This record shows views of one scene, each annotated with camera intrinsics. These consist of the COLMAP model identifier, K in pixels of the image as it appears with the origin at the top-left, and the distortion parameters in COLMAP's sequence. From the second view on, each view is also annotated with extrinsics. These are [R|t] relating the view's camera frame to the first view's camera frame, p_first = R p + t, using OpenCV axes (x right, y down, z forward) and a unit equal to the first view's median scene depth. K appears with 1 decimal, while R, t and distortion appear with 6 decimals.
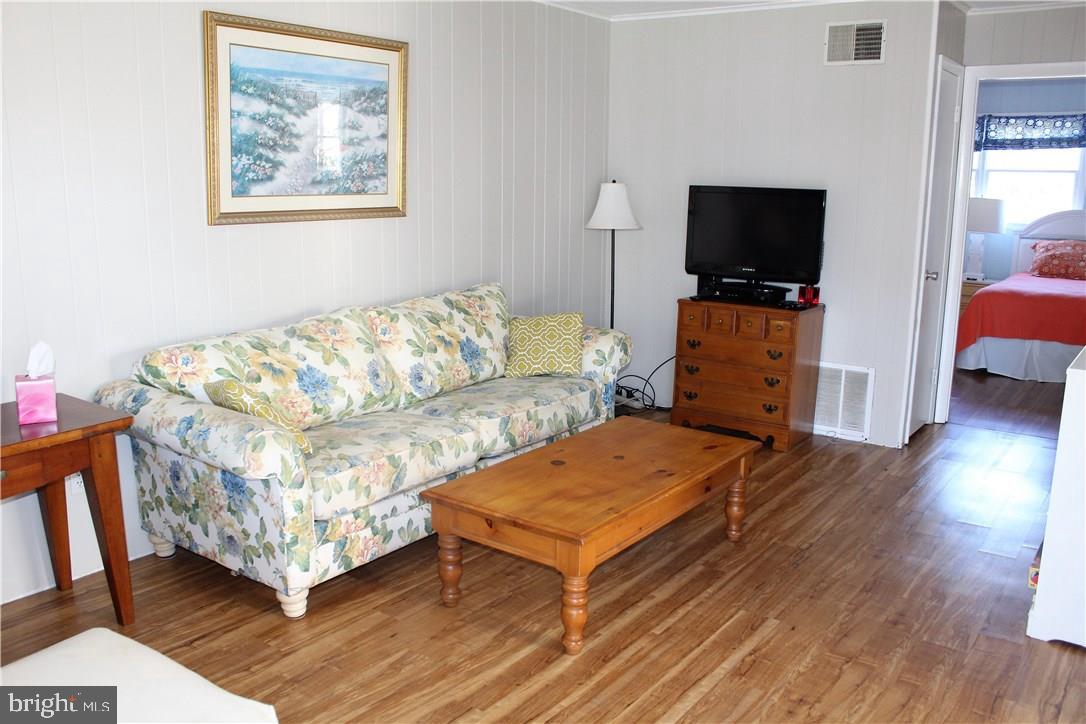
lens RADIAL K [[914.3, 0, 530.1], [0, 914.3, 359.3], [0, 0, 1]] dist [-0.172179, 0.166773]
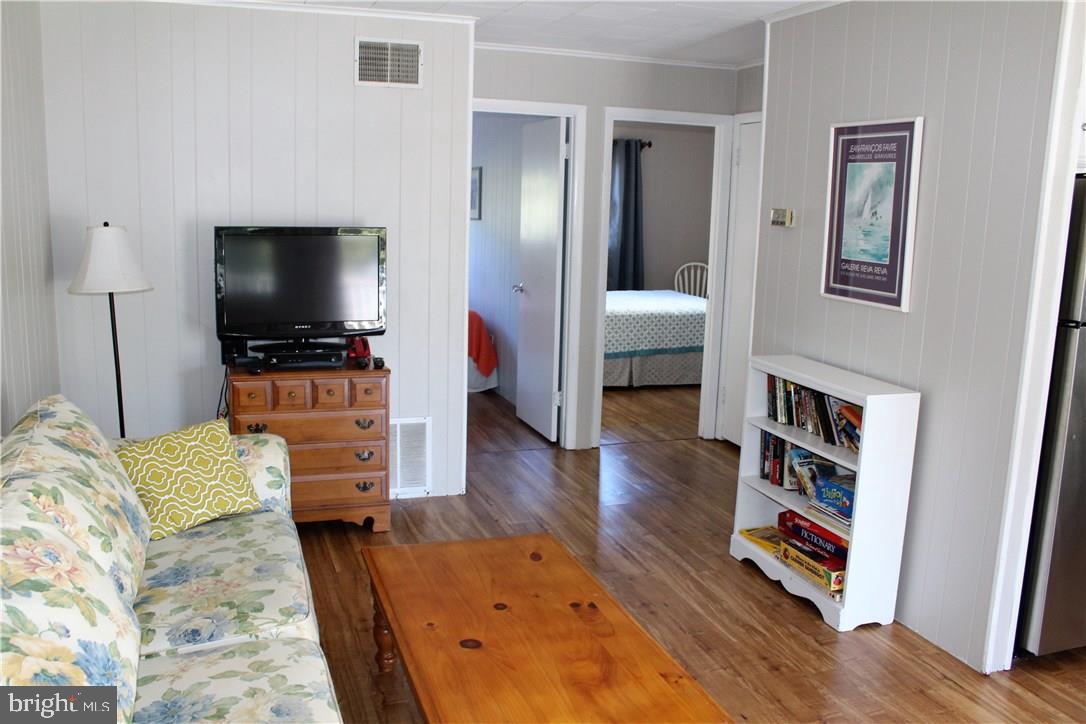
lens RADIAL K [[914.3, 0, 530.1], [0, 914.3, 359.3], [0, 0, 1]] dist [-0.172179, 0.166773]
pose [[0.568758, -0.132937, 0.811691, -0.384824], [0.142540, 0.987851, 0.061910, -0.112719], [-0.810060, 0.080486, 0.580797, 0.441409]]
